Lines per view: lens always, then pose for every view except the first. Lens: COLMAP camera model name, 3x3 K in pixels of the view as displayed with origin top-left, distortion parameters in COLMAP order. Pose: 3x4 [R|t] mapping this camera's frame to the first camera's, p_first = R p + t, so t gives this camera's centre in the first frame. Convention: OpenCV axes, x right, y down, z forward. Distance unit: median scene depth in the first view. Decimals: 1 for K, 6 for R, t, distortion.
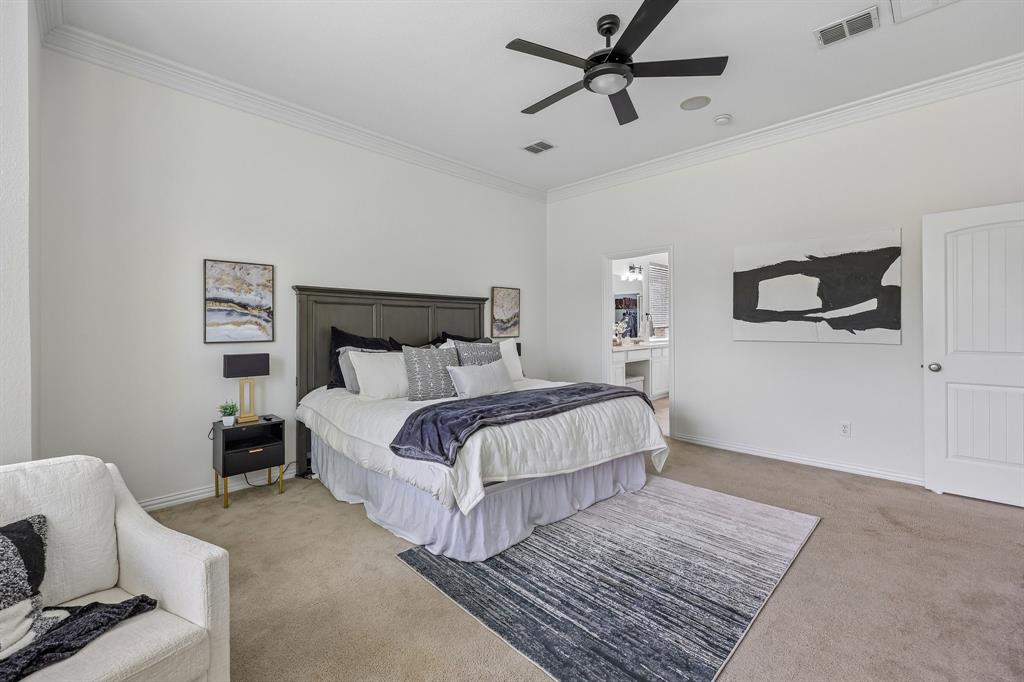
lens RADIAL K [[426.5, 0, 520.6], [0, 426.5, 332.6], [0, 0, 1]] dist [-0.001458, -0.000071]
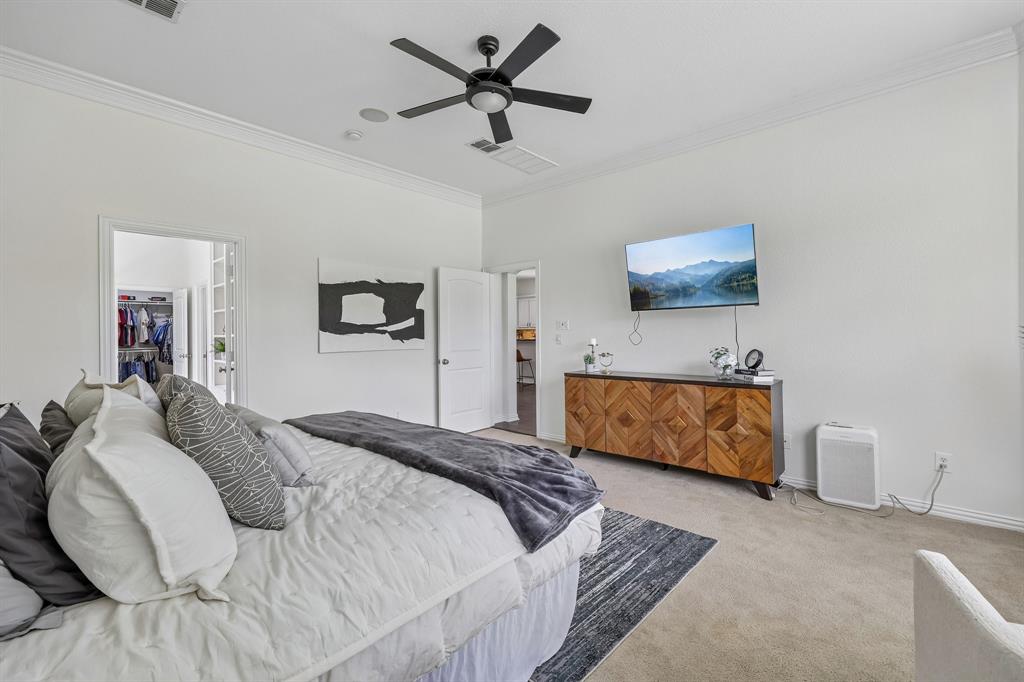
lens RADIAL K [[426.5, 0, 515.3], [0, 426.5, 336.3], [0, 0, 1]] dist [-0.001458, -0.000071]
pose [[-0.015156, -0.001722, 0.999884, -0.587437], [0.032234, 0.999478, 0.002210, -0.009046], [-0.999365, 0.032264, -0.015093, 0.679529]]
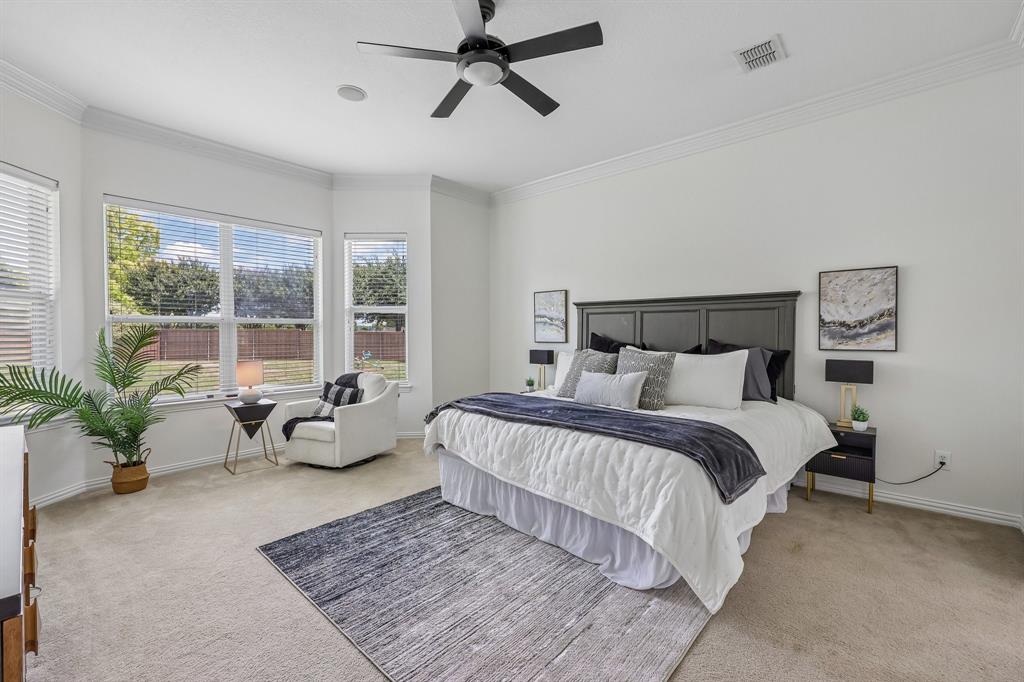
lens RADIAL K [[426.5, 0, 517.5], [0, 426.5, 334.8], [0, 0, 1]] dist [-0.001458, -0.000071]
pose [[0.055685, 0.012375, -0.998372, 0.805768], [-0.012044, 0.999859, 0.011722, -0.018945], [0.998376, 0.011372, 0.055826, 0.702782]]
